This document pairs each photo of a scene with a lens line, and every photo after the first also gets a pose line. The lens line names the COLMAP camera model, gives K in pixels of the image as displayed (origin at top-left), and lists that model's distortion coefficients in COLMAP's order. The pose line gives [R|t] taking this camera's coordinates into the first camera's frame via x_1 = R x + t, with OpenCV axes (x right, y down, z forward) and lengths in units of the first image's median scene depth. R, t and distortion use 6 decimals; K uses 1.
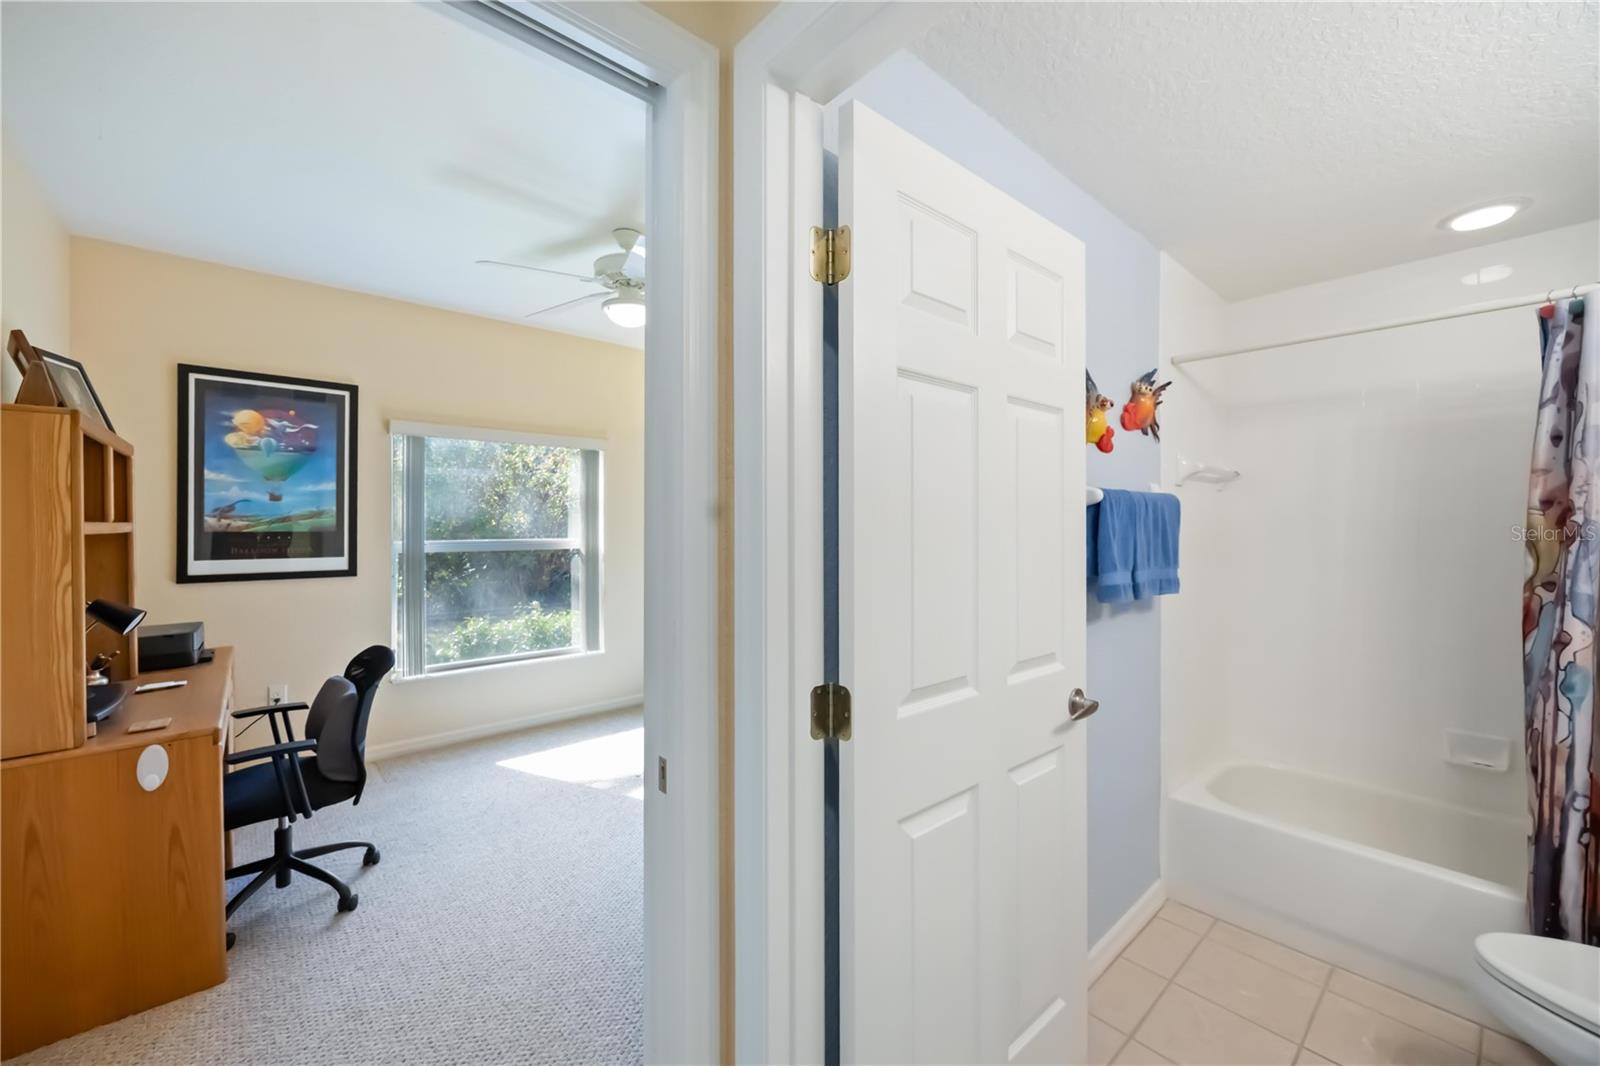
lens RADIAL K [[622.2, 0, 802.3], [0, 622.2, 522.8], [0, 0, 1]] dist [-0.000514, 0.000629]
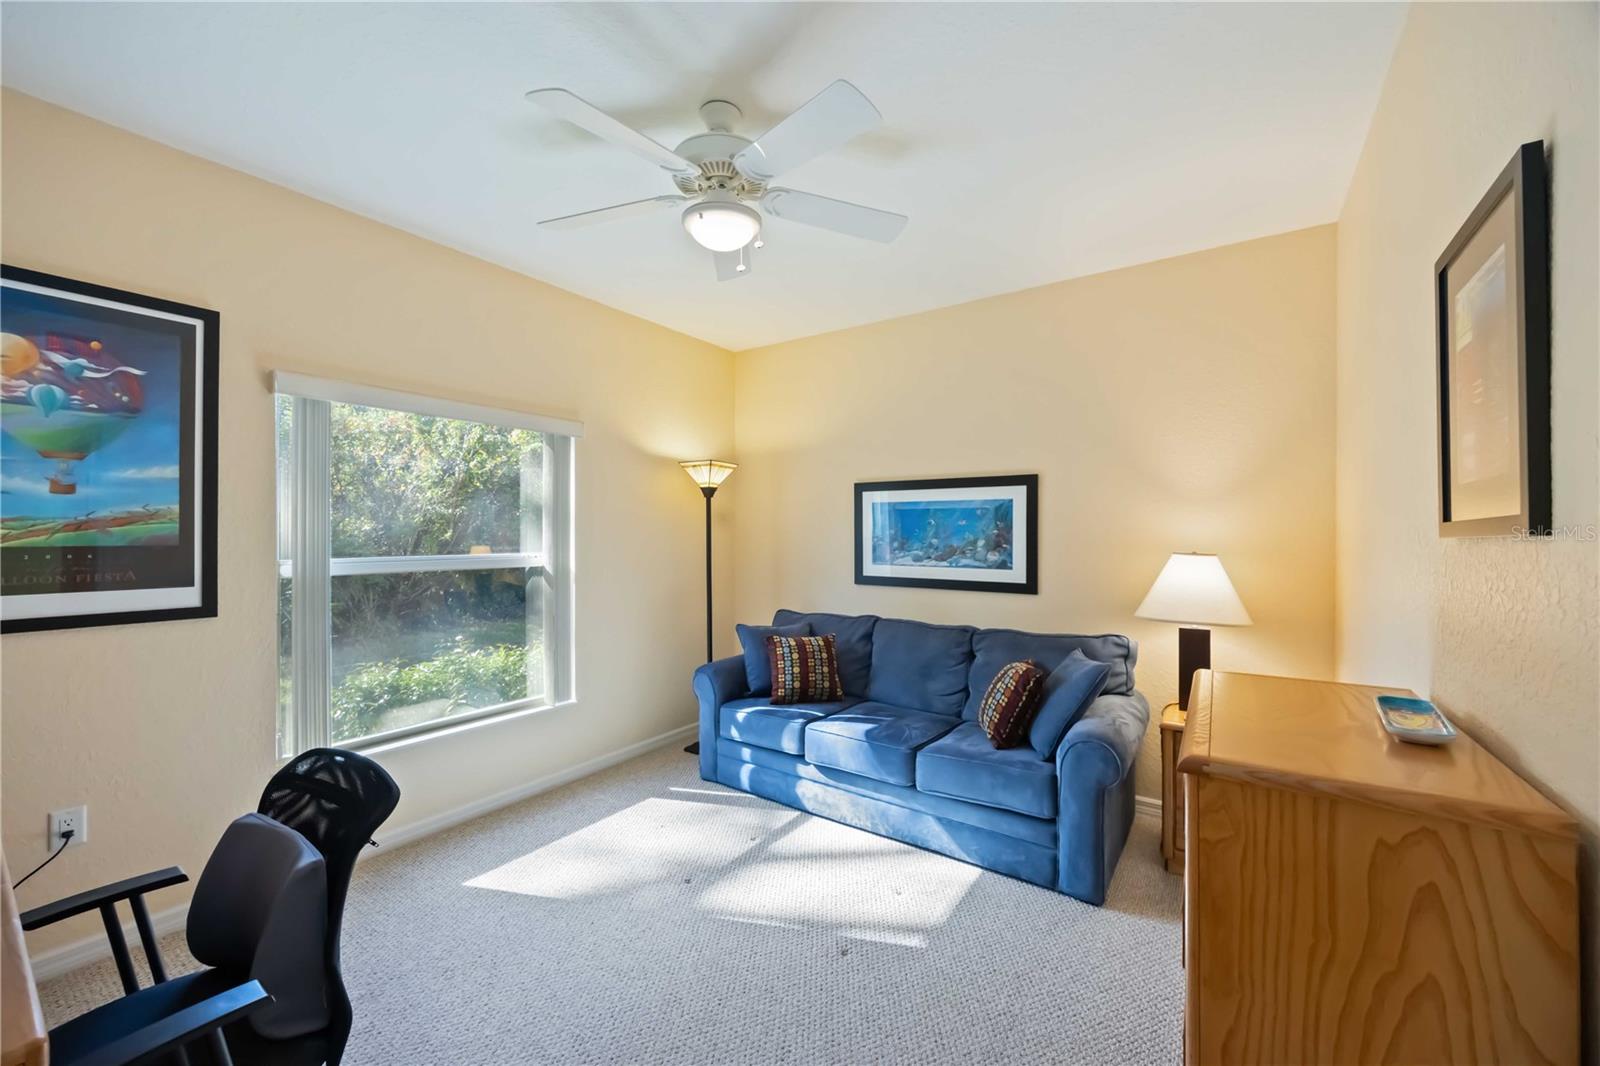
lens RADIAL K [[622.2, 0, 808.5], [0, 622.2, 533.6], [0, 0, 1]] dist [-0.000514, 0.000629]
pose [[0.972546, 0.004381, 0.232671, -0.425362], [-0.005951, 0.999964, 0.006044, -0.007935], [-0.232636, -0.007263, 0.972537, 0.379916]]
